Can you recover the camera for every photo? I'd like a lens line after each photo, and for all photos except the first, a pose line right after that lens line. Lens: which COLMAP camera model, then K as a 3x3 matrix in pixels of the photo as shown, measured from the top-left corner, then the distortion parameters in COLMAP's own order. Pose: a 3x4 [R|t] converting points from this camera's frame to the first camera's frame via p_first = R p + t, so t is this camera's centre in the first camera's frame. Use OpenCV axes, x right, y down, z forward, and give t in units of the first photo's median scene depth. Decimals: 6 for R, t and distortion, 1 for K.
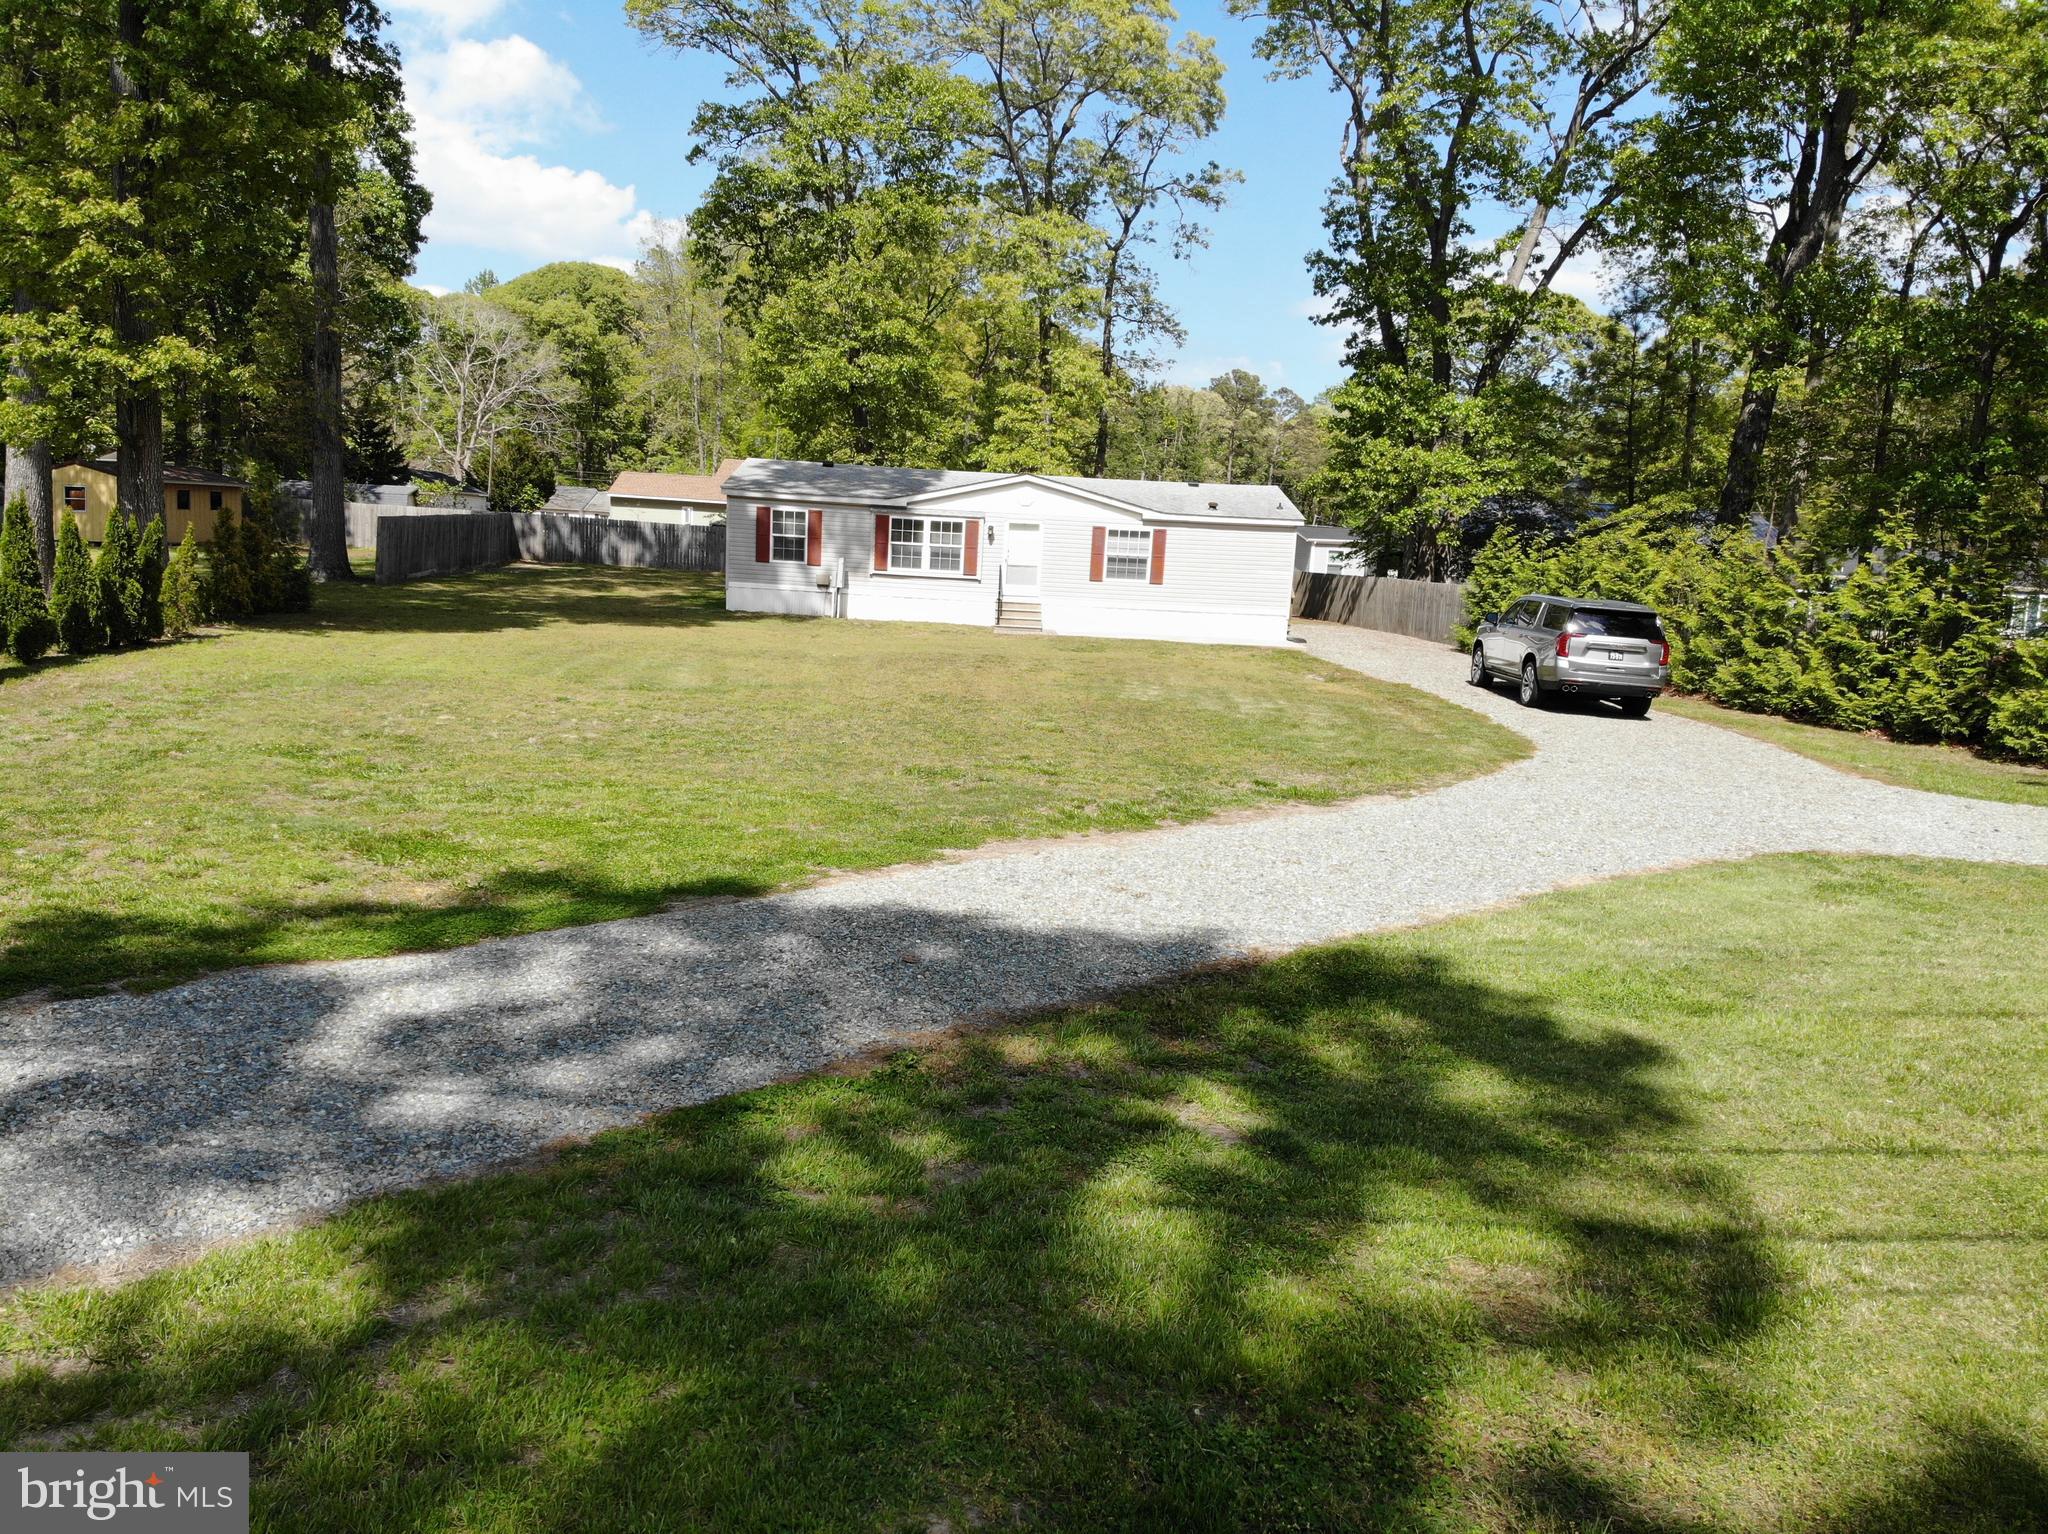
lens RADIAL K [[1474.8, 0, 1007.7], [0, 1474.8, 760.6], [0, 0, 1]] dist [0.064924, -0.158690]
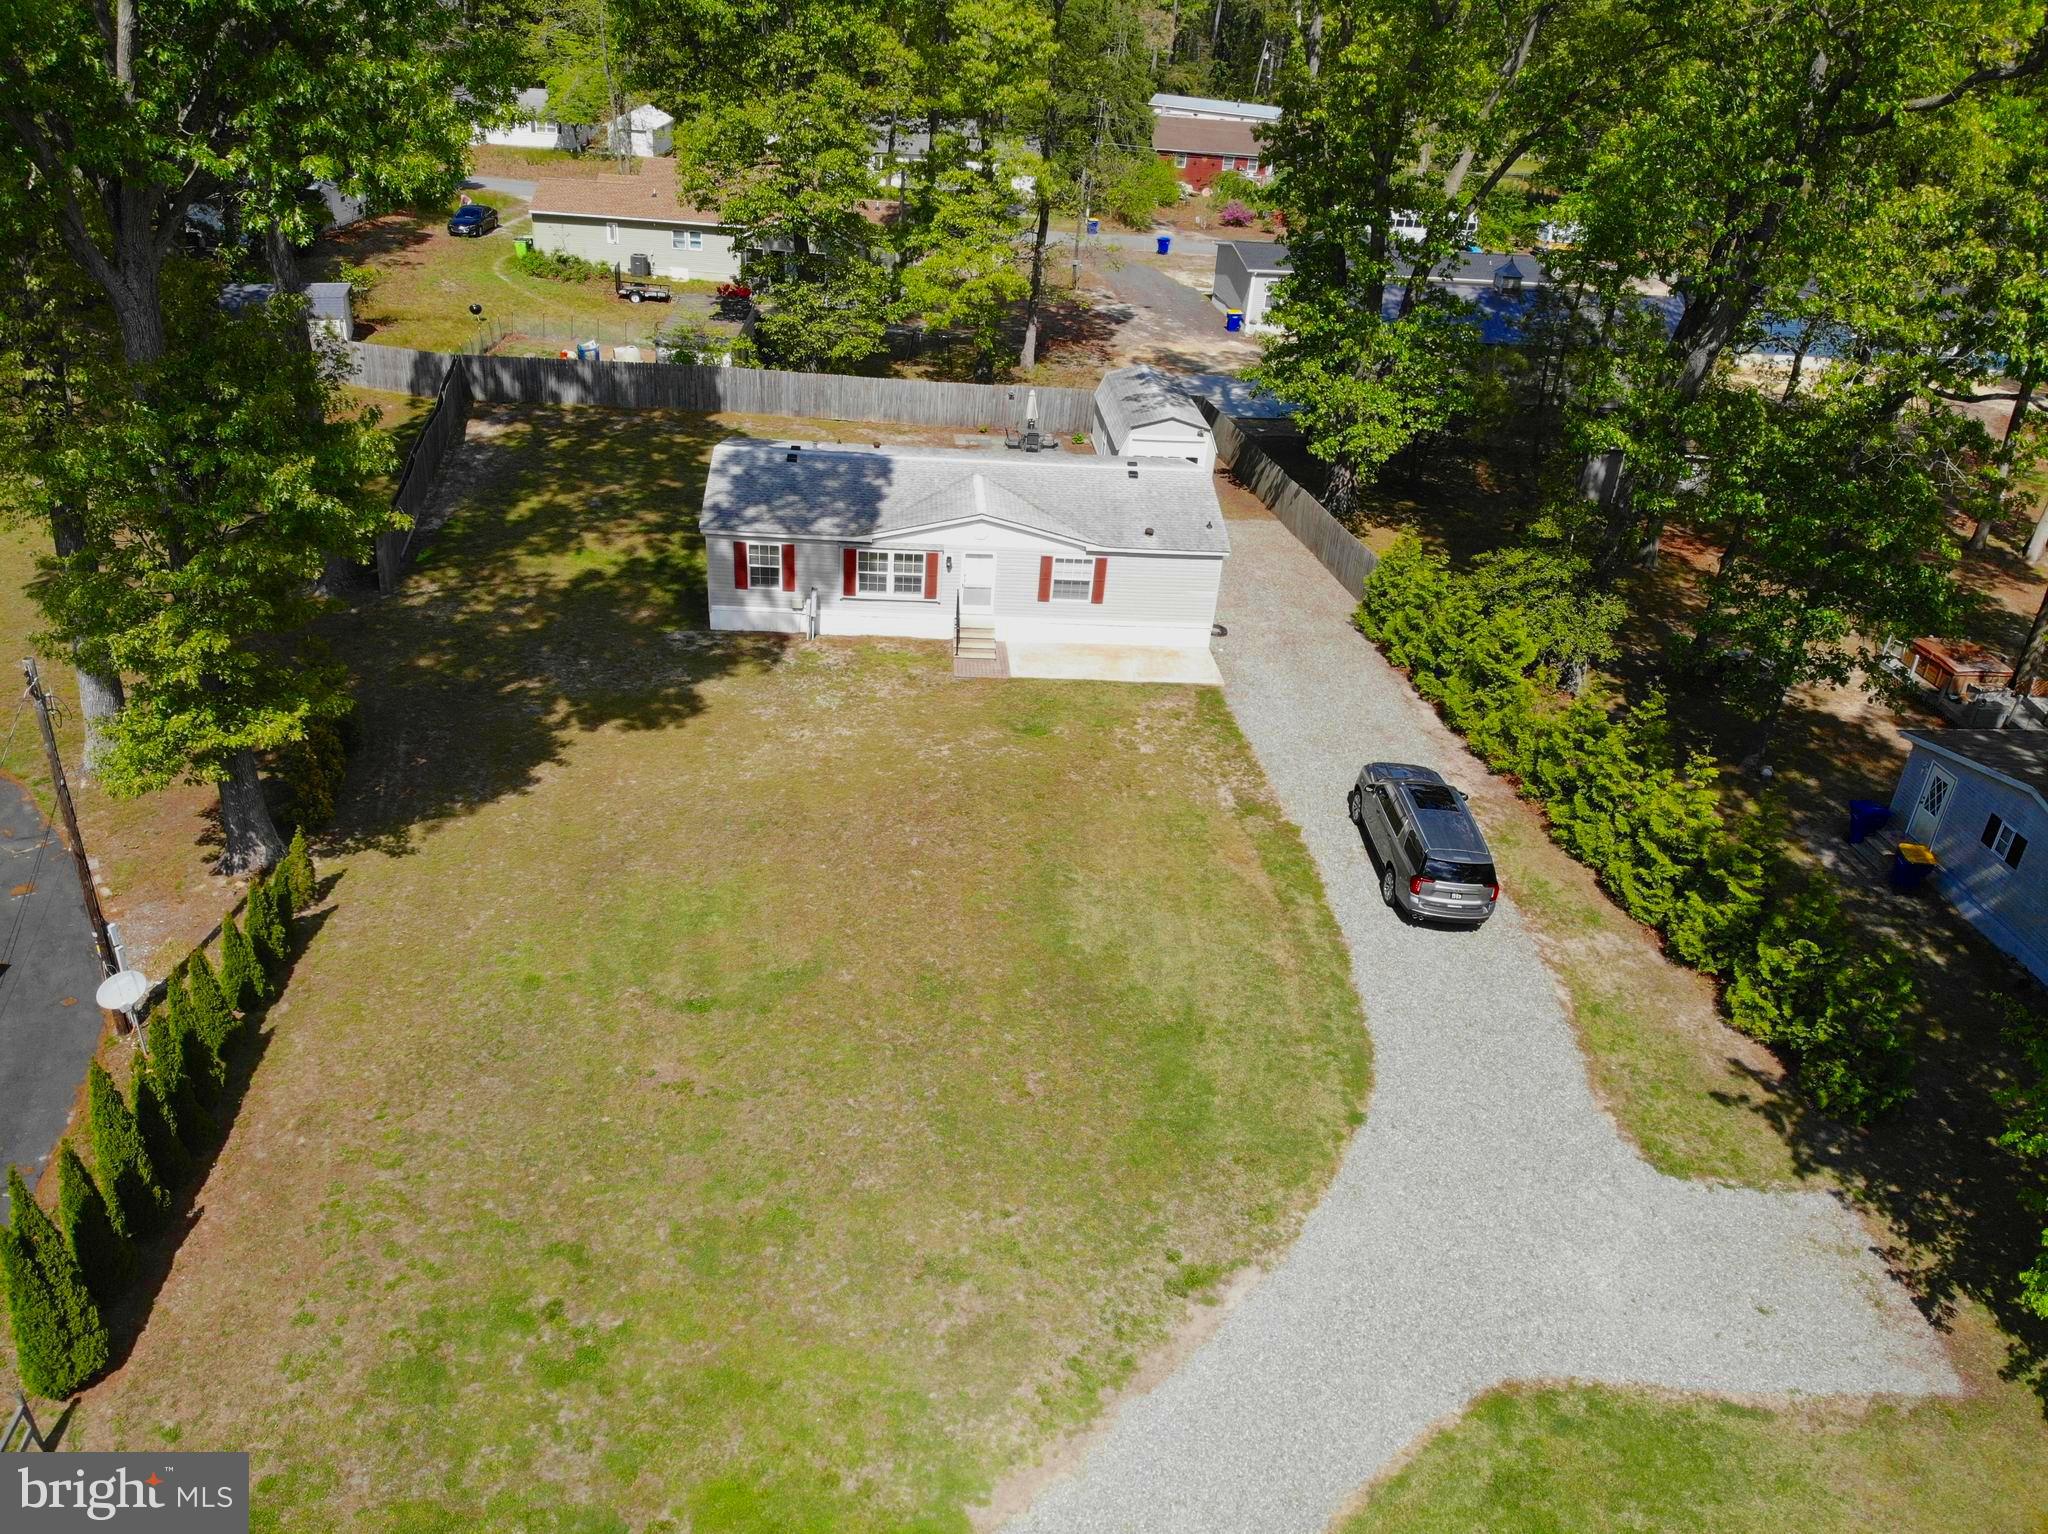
lens RADIAL K [[1474.8, 0, 1002.8], [0, 1474.8, 755.4], [0, 0, 1]] dist [0.064924, -0.158690]
pose [[0.998923, -0.015204, 0.043847, -0.014958], [-0.000937, 0.938011, 0.346604, -0.275279], [-0.046399, -0.346272, 0.936986, -0.059713]]
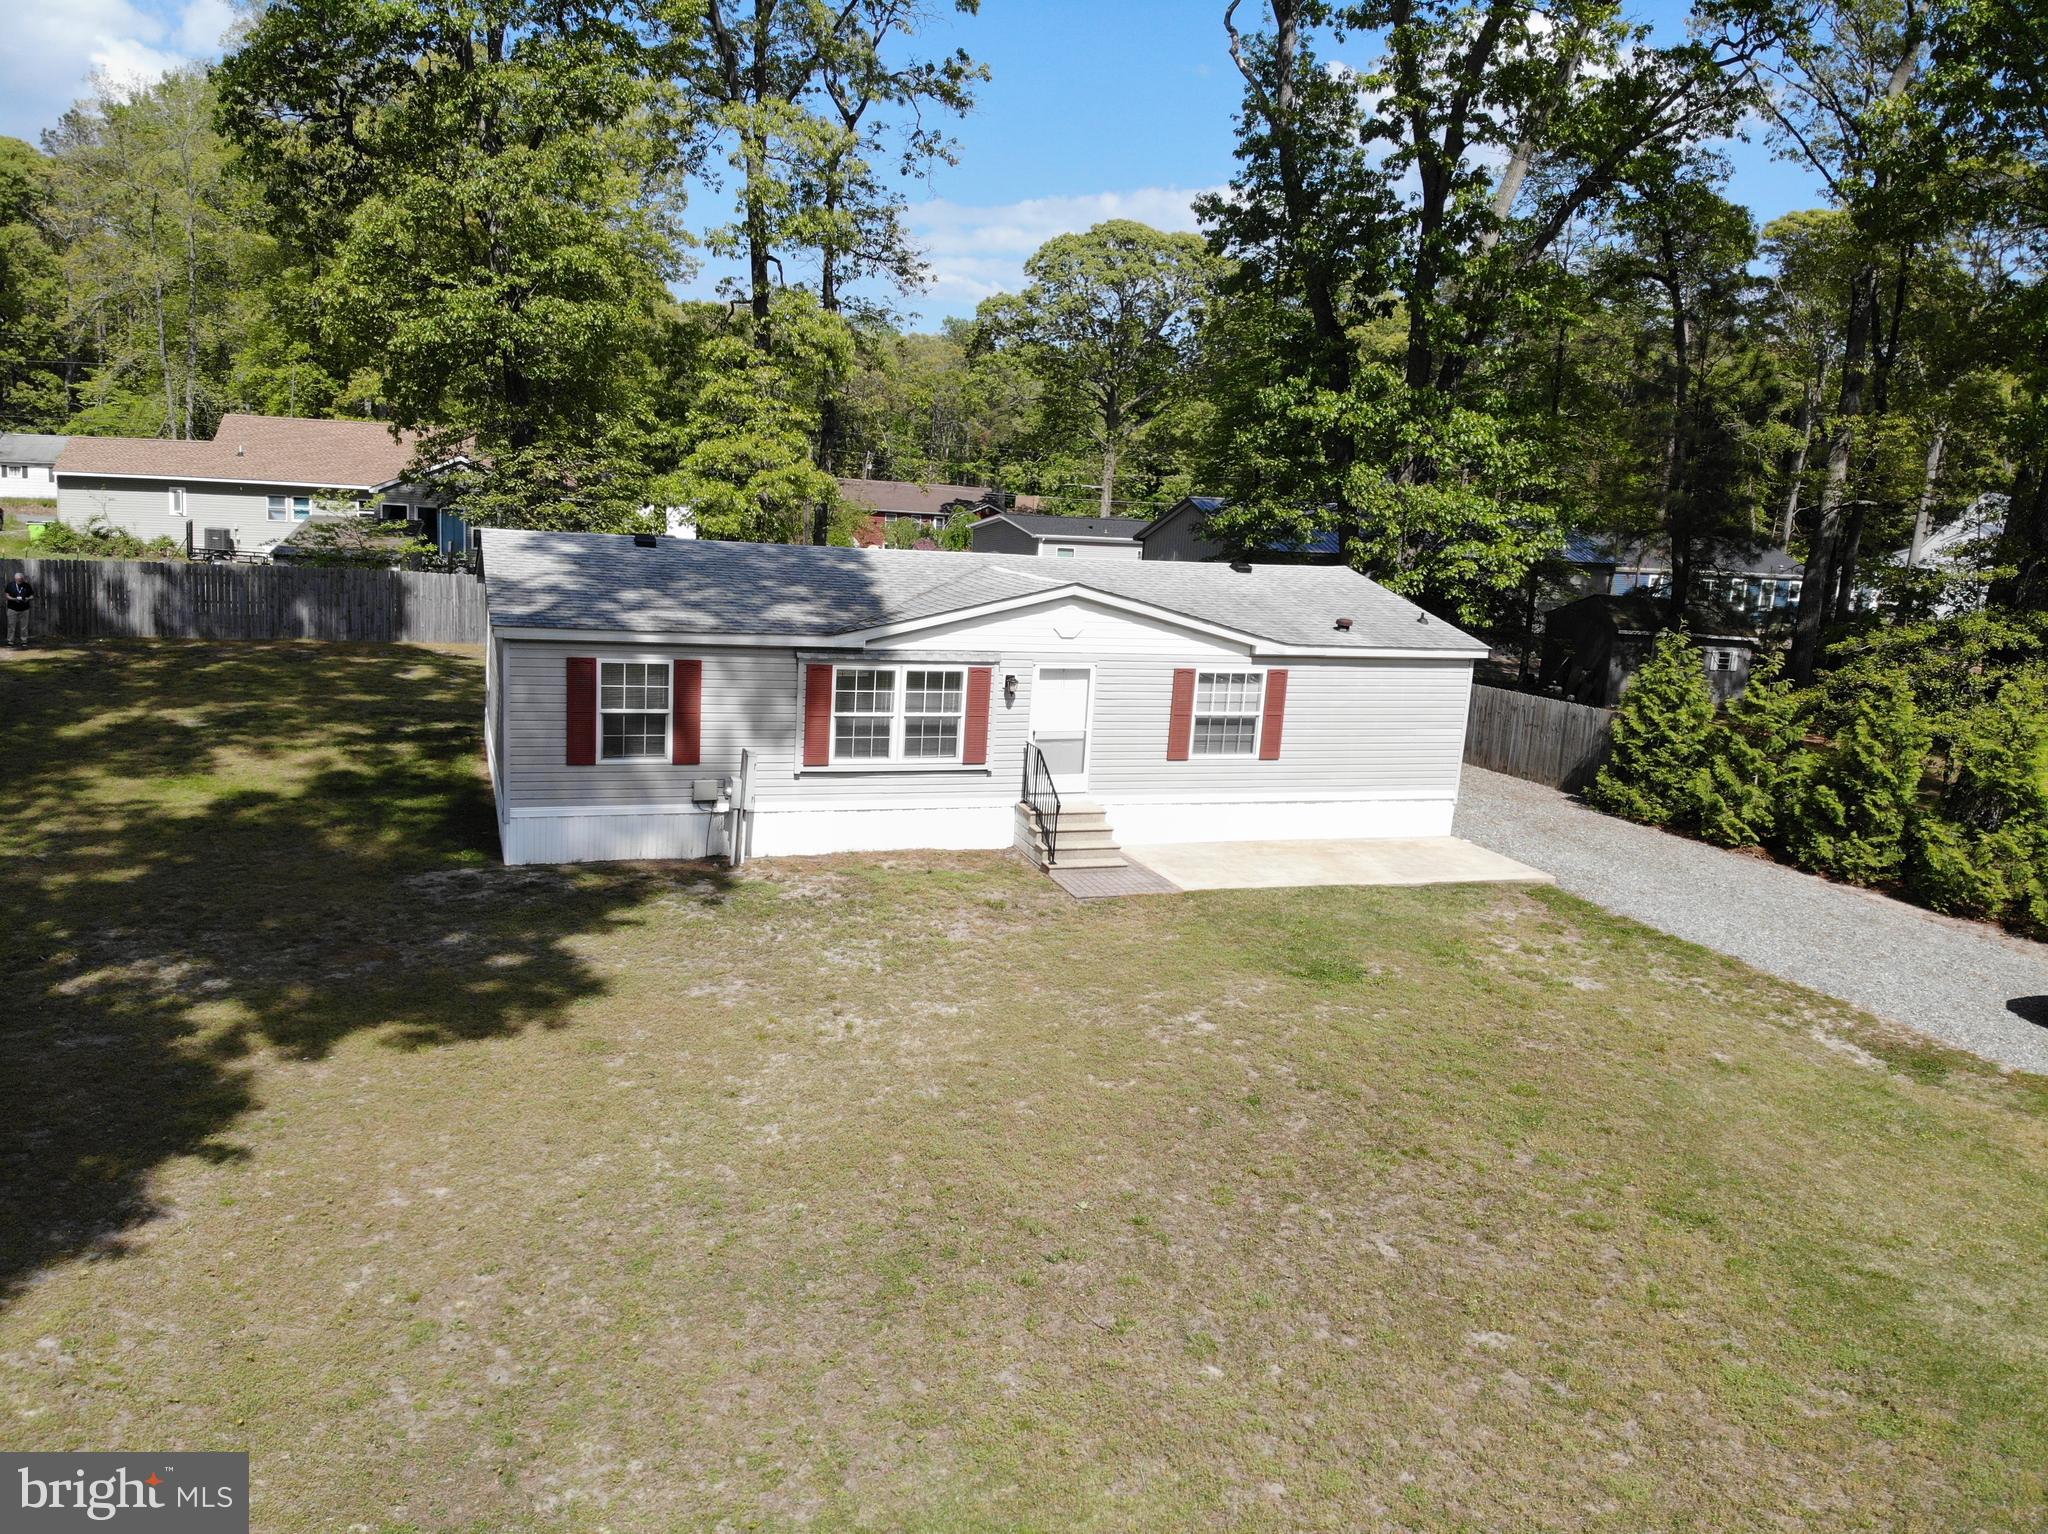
lens RADIAL K [[1474.8, 0, 994.5], [0, 1474.8, 741.9], [0, 0, 1]] dist [0.064924, -0.158690]
pose [[0.943288, -0.055749, 0.327260, -0.136692], [0.040410, 0.997750, 0.053490, -0.112198], [-0.329506, -0.037232, 0.943419, 0.328242]]
